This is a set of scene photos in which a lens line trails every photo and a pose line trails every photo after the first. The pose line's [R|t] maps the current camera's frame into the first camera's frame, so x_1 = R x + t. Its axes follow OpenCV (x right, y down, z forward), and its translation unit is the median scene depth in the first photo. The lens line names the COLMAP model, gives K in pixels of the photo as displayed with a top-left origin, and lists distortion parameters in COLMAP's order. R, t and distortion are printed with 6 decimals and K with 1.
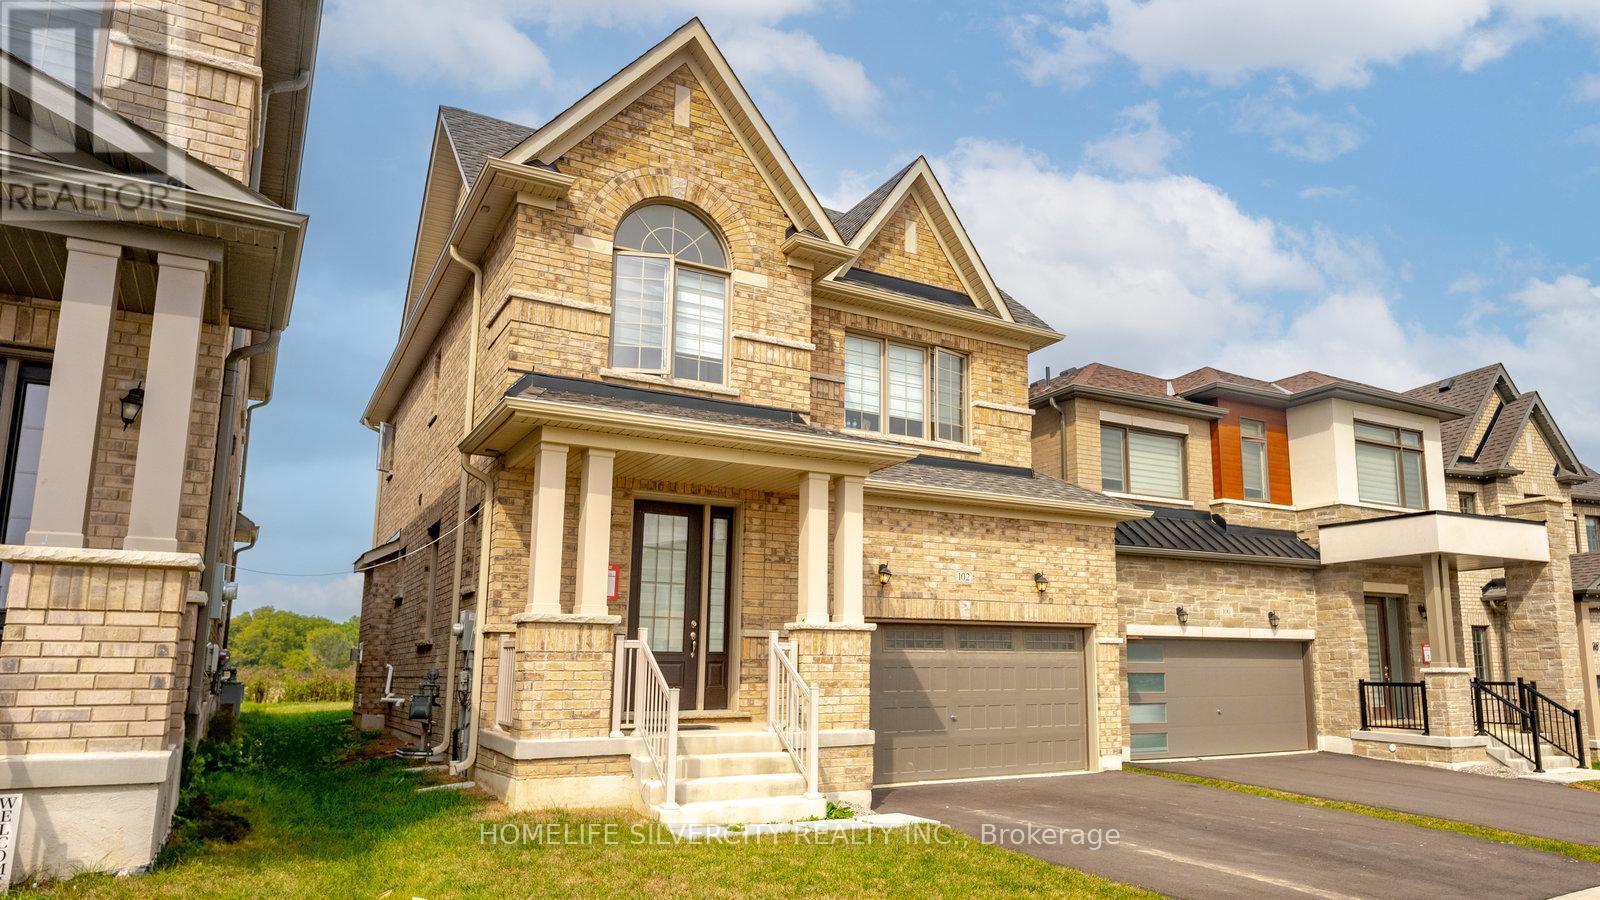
lens RADIAL K [[1129.7, 0, 799.1], [0, 1129.7, 462.9], [0, 0, 1]] dist [-0.010498, -0.005641]
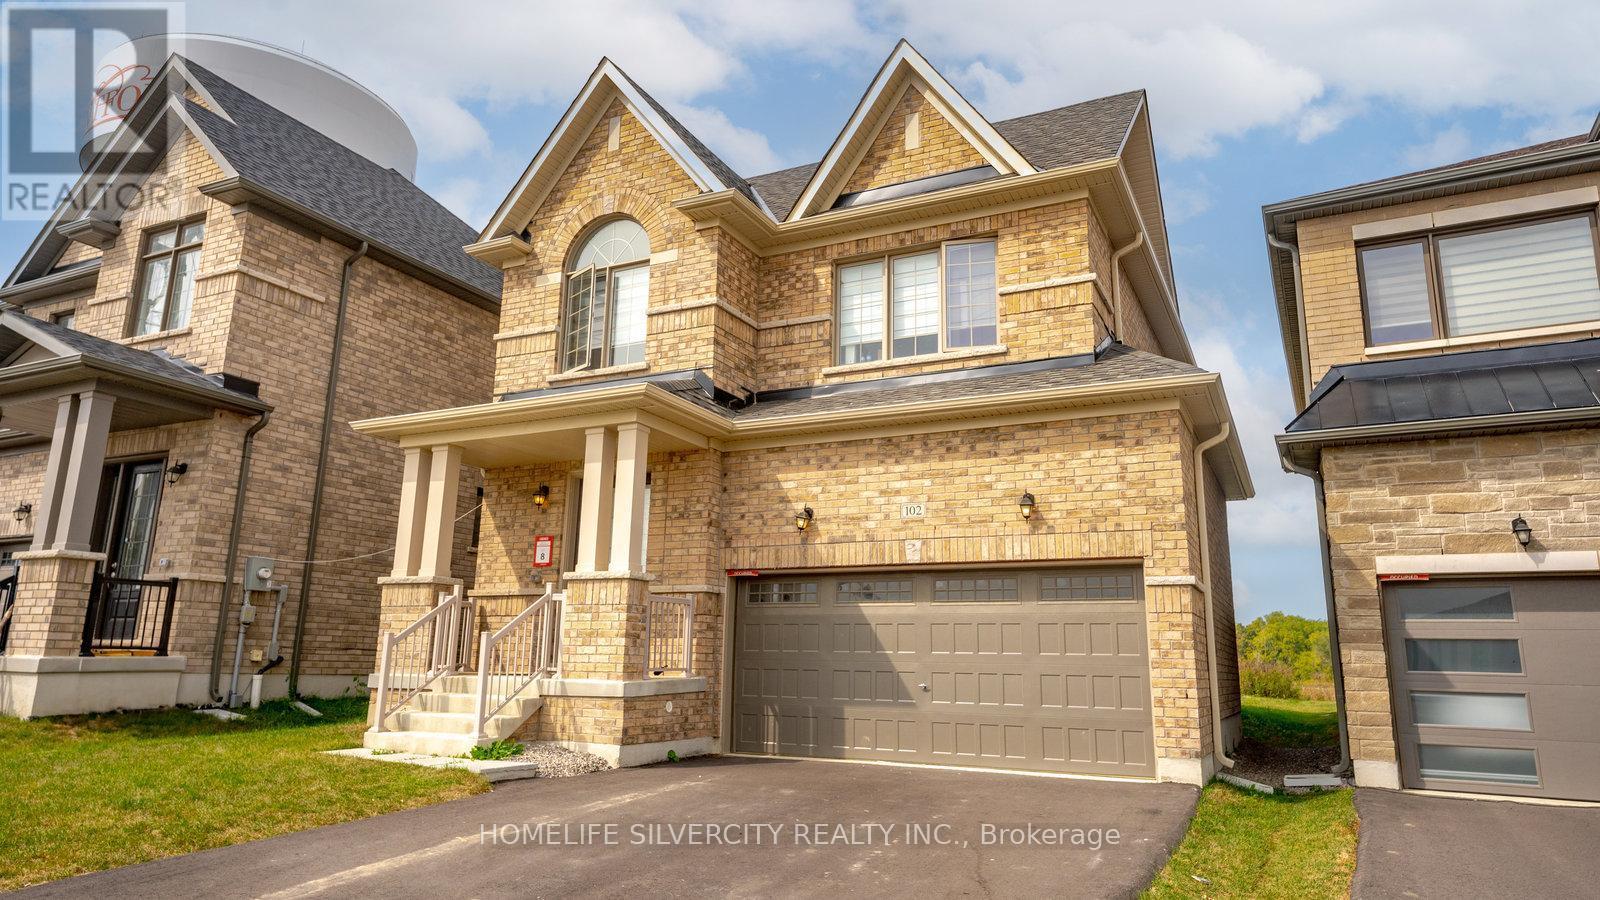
lens RADIAL K [[985.1, 0, 799.9], [0, 985.1, 433.1], [0, 0, 1]] dist [0.007546, 0.004044]
pose [[0.515084, -0.185093, -0.836917, 0.711735], [0.133974, 0.981791, -0.134679, 0.131429], [0.846605, -0.042754, 0.530502, 0.561532]]
